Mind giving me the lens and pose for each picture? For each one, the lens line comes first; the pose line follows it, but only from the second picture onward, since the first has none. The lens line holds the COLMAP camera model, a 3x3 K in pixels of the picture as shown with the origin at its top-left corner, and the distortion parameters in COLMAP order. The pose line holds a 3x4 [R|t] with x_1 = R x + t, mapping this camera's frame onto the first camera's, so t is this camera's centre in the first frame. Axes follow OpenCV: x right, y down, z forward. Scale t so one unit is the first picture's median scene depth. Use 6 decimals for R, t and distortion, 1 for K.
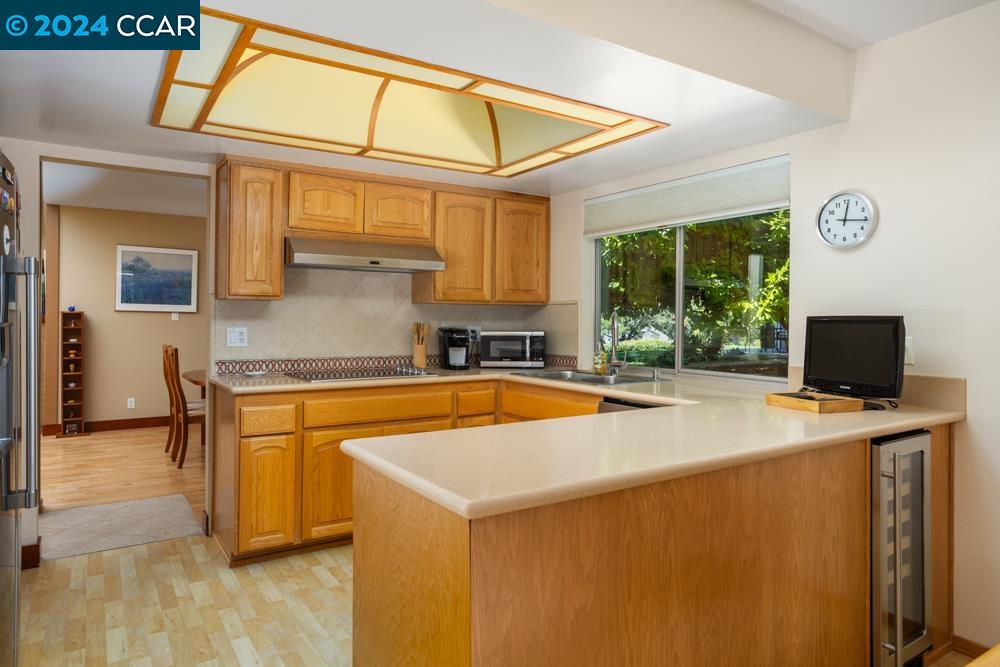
lens RADIAL K [[648.0, 0, 532.9], [0, 648.0, 320.5], [0, 0, 1]] dist [-0.008201, -0.003137]
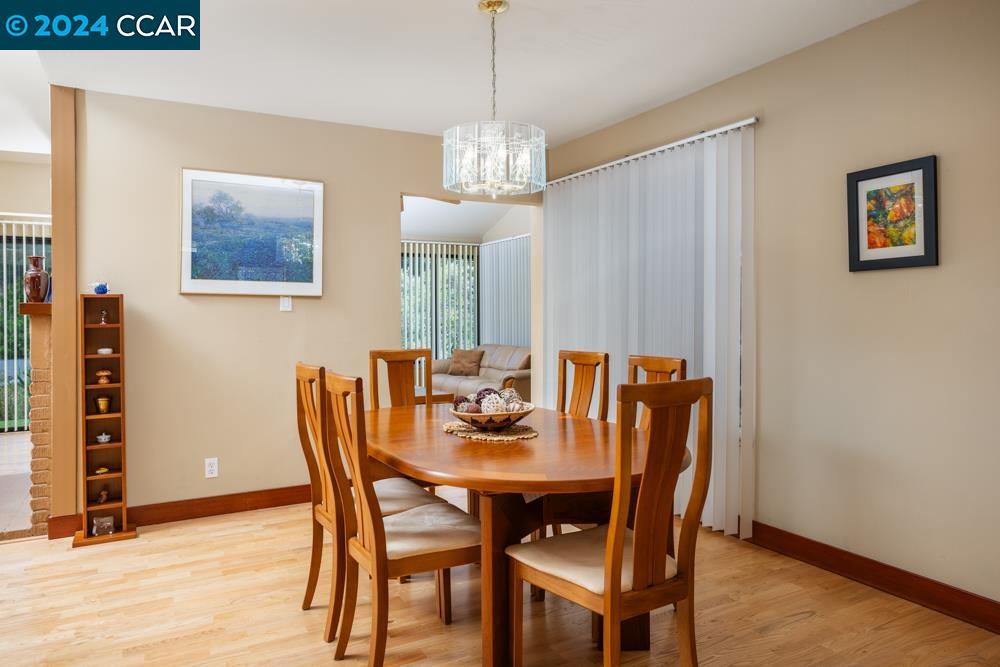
lens RADIAL K [[657.0, 0, 500.8], [0, 657.0, 317.8], [0, 0, 1]] dist [0.004033, 0.004543]
pose [[0.995482, -0.004663, -0.094837, -0.323872], [0.005677, 0.999930, 0.010420, 0.000758], [0.094782, -0.010911, 0.995438, 0.471196]]
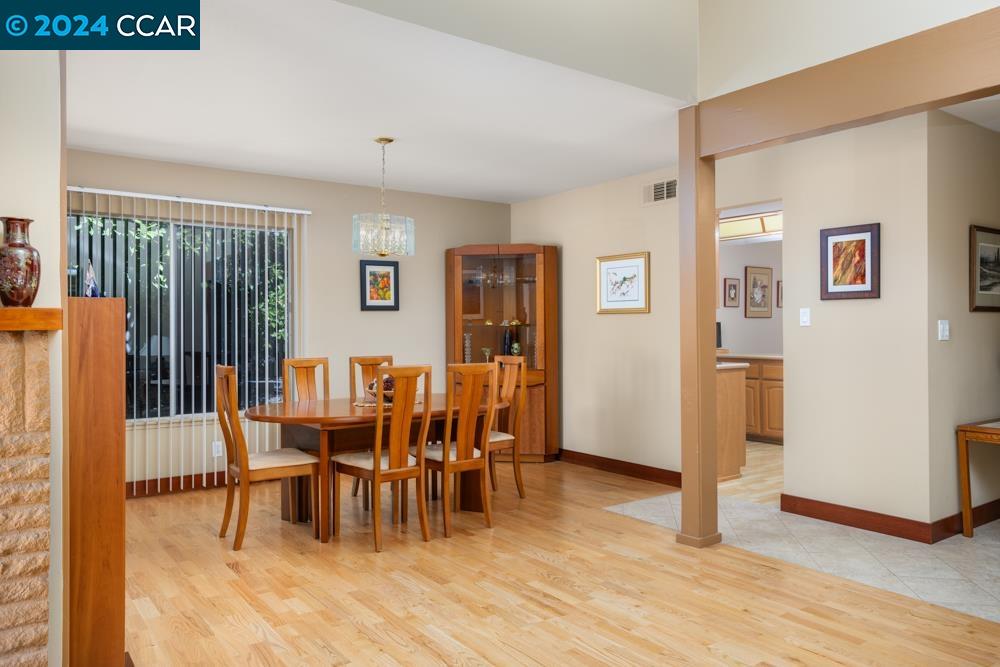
lens RADIAL K [[730.0, 0, 500.0], [0, 730.0, 333.5], [0, 0, 1]] dist [-0.005168, -0.000390]
pose [[-0.031142, -0.001462, 0.999514, -0.997547], [0.002342, 0.999996, 0.001535, 0.004178], [-0.999512, 0.002389, -0.031138, 0.746428]]
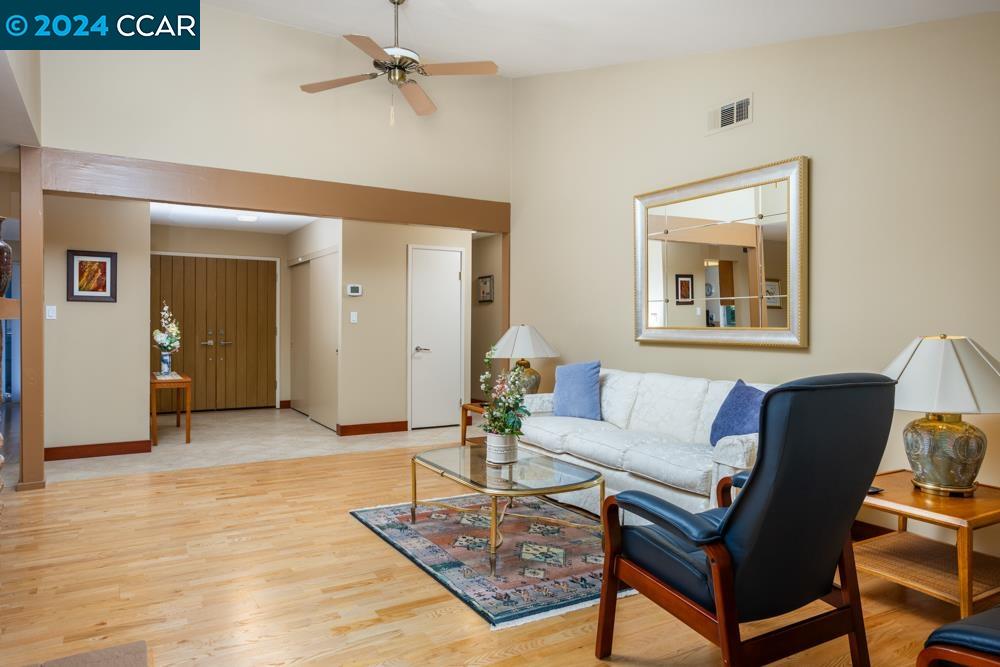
lens RADIAL K [[660.1, 0, 500.0], [0, 660.1, 333.5], [0, 0, 1]] dist [0.003111, 0.002736]
pose [[-0.998554, -0.007340, 0.053251, -0.940893], [-0.006590, 0.999877, 0.014254, 0.001844], [-0.053349, 0.013882, -0.998479, 1.195243]]
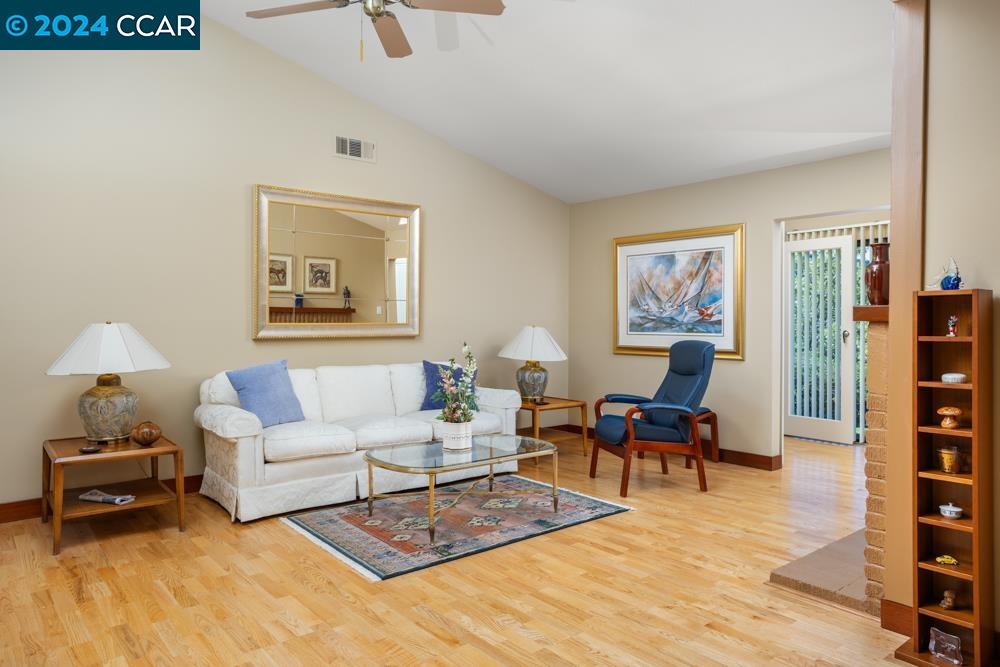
lens RADIAL K [[660.1, 0, 500.0], [0, 660.1, 333.5], [0, 0, 1]] dist [0.003111, 0.002736]
pose [[0.097686, 0.017640, -0.995061, -0.367491], [0.004064, 0.999827, 0.018124, 0.001071], [0.995209, -0.005815, 0.097598, 0.677744]]
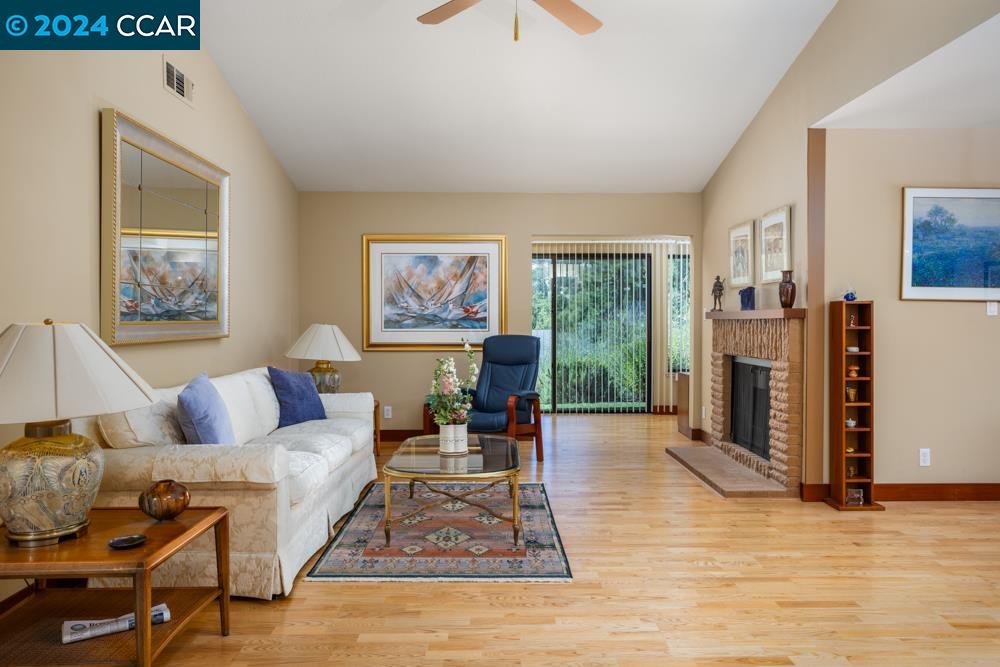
lens RADIAL K [[675.8, 0, 500.0], [0, 675.8, 333.5], [0, 0, 1]] dist [-0.005905, 0.004318]
pose [[0.836043, 0.011962, -0.548534, -0.592445], [0.003169, 0.999640, 0.026630, -0.001556], [0.548655, -0.024002, 0.835704, 0.269531]]
